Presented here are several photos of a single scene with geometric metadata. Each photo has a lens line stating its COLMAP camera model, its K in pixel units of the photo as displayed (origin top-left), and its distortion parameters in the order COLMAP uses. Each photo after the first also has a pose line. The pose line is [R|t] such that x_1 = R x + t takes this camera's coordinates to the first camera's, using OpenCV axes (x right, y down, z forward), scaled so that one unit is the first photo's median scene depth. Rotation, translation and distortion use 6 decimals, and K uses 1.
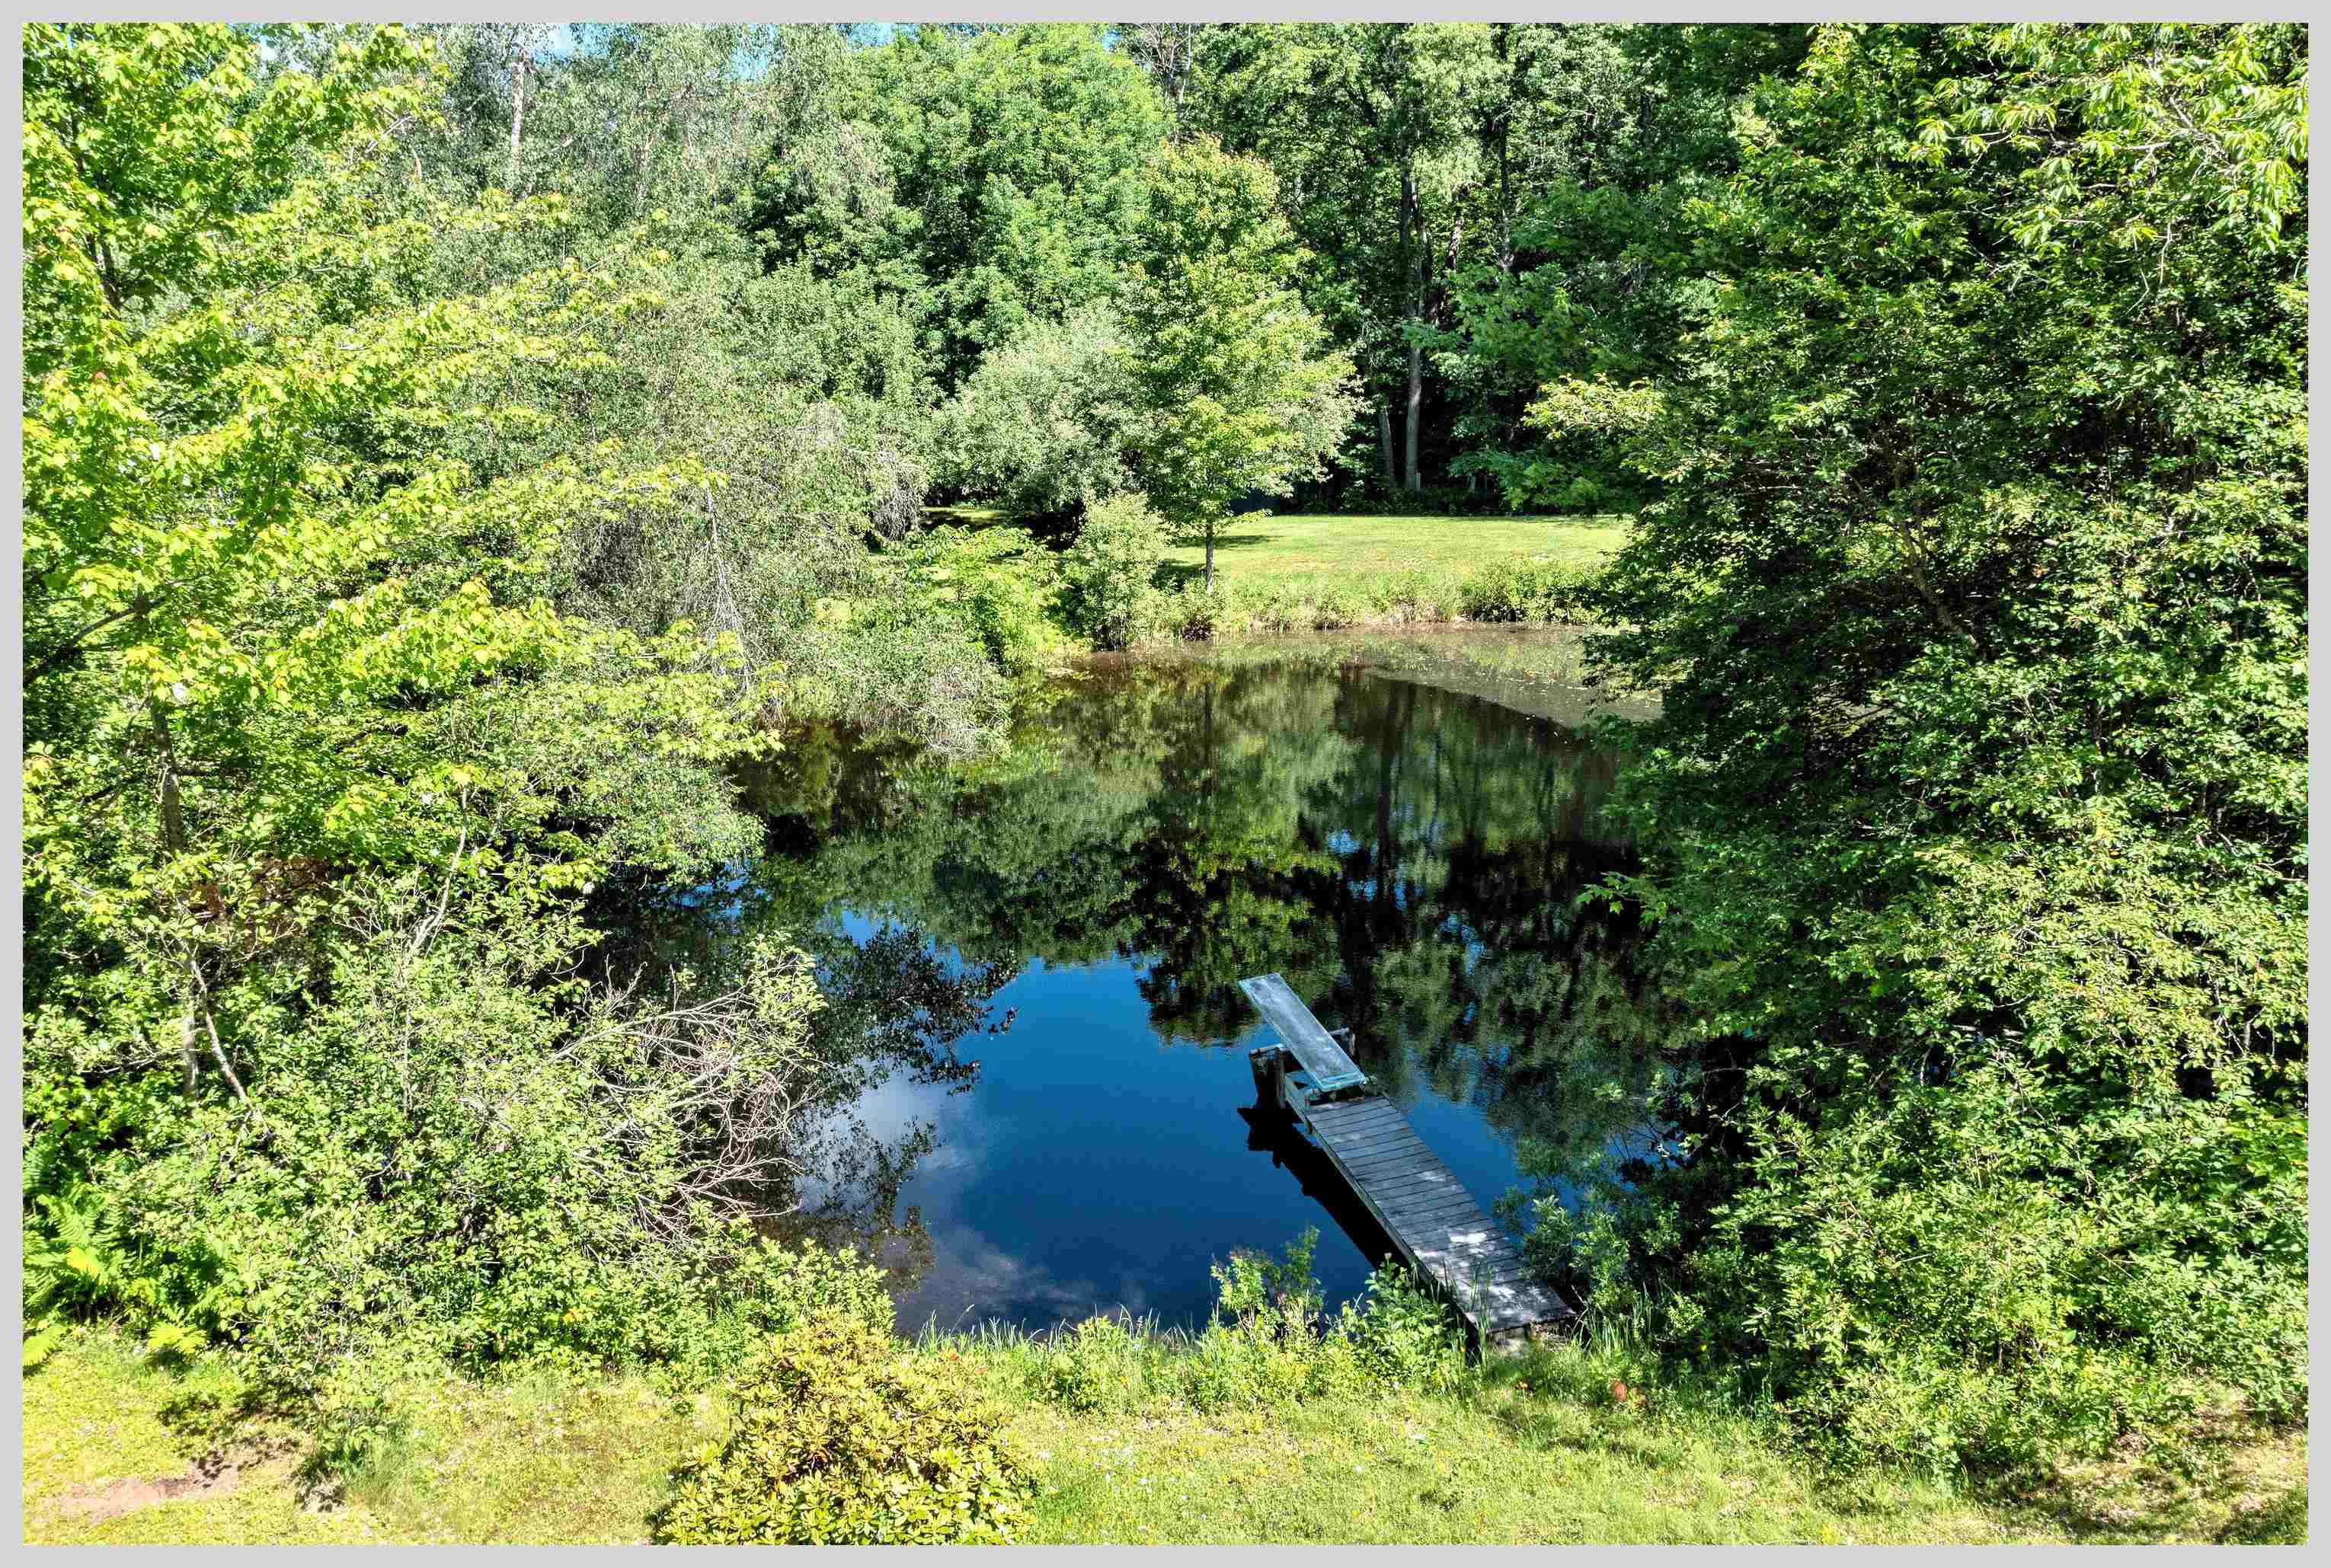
lens RADIAL K [[1854.2, 0, 1155.4], [0, 1854.2, 778.7], [0, 0, 1]] dist [0.007800, 0.004599]
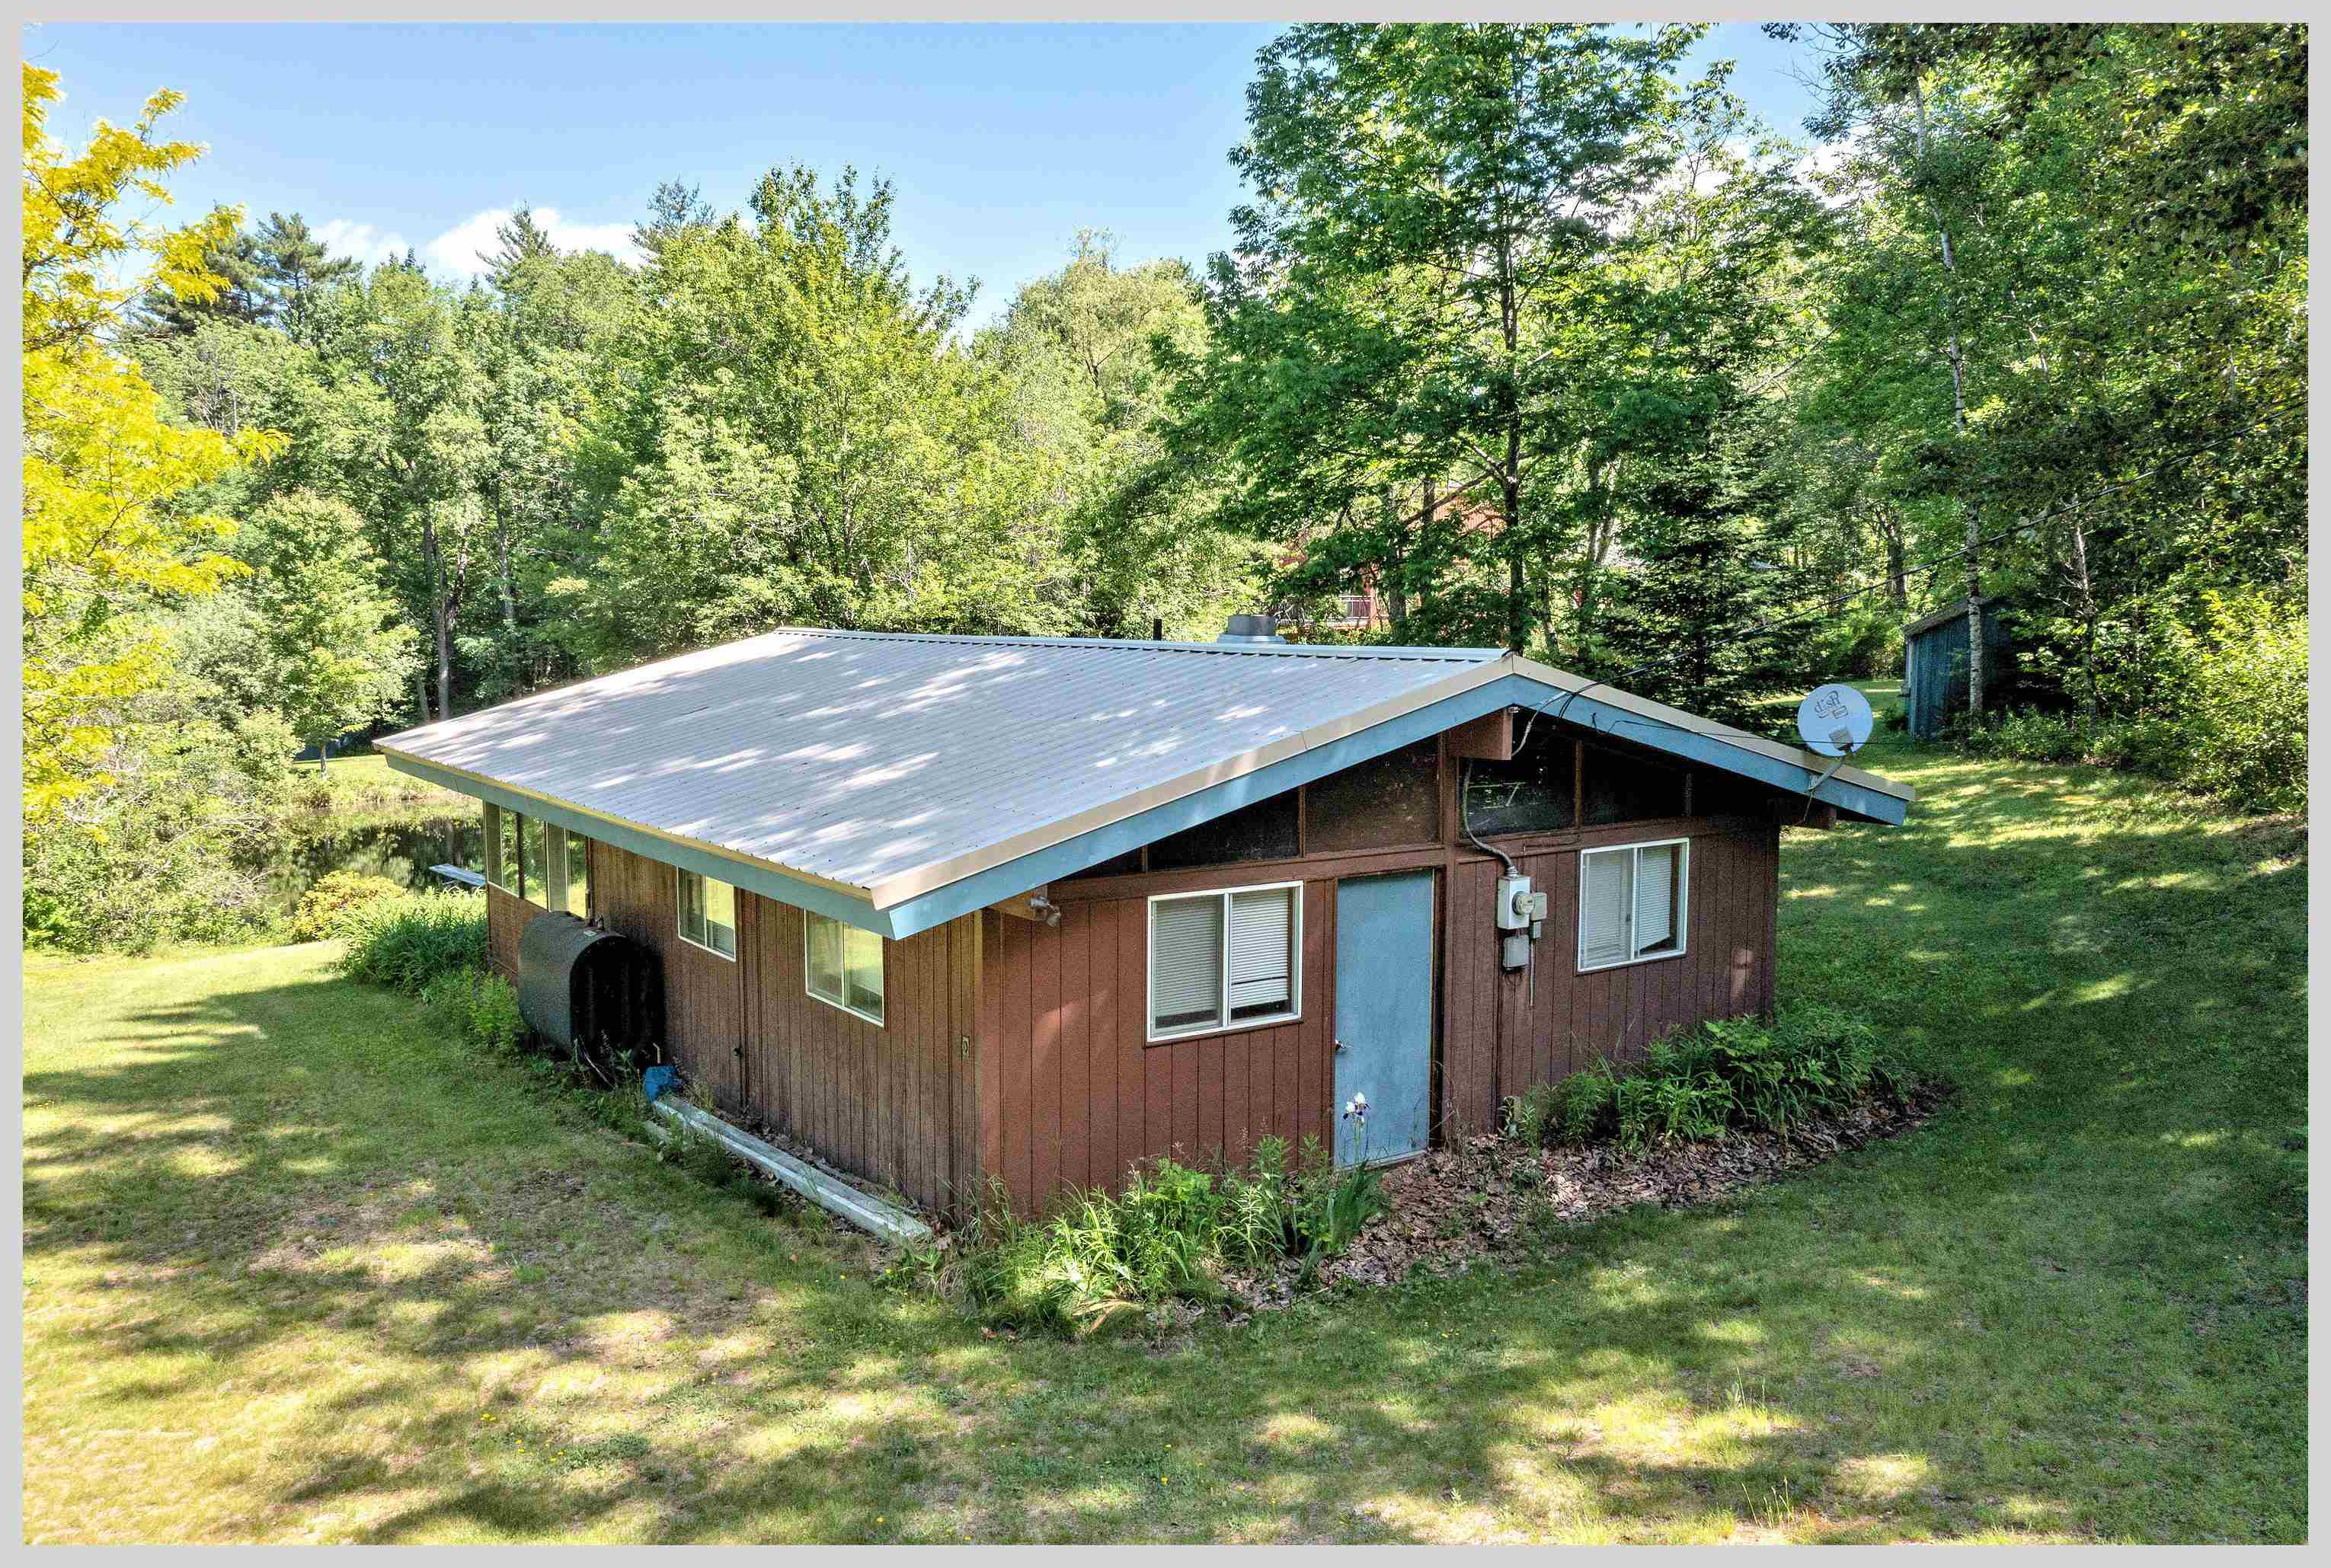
lens RADIAL K [[1854.2, 0, 1159.9], [0, 1854.2, 791.7], [0, 0, 1]] dist [0.007800, 0.004599]
pose [[0.863814, -0.051052, 0.501218, -0.141936], [0.135554, 0.981718, -0.133624, 0.202917], [-0.485233, 0.183369, 0.854942, -0.616519]]
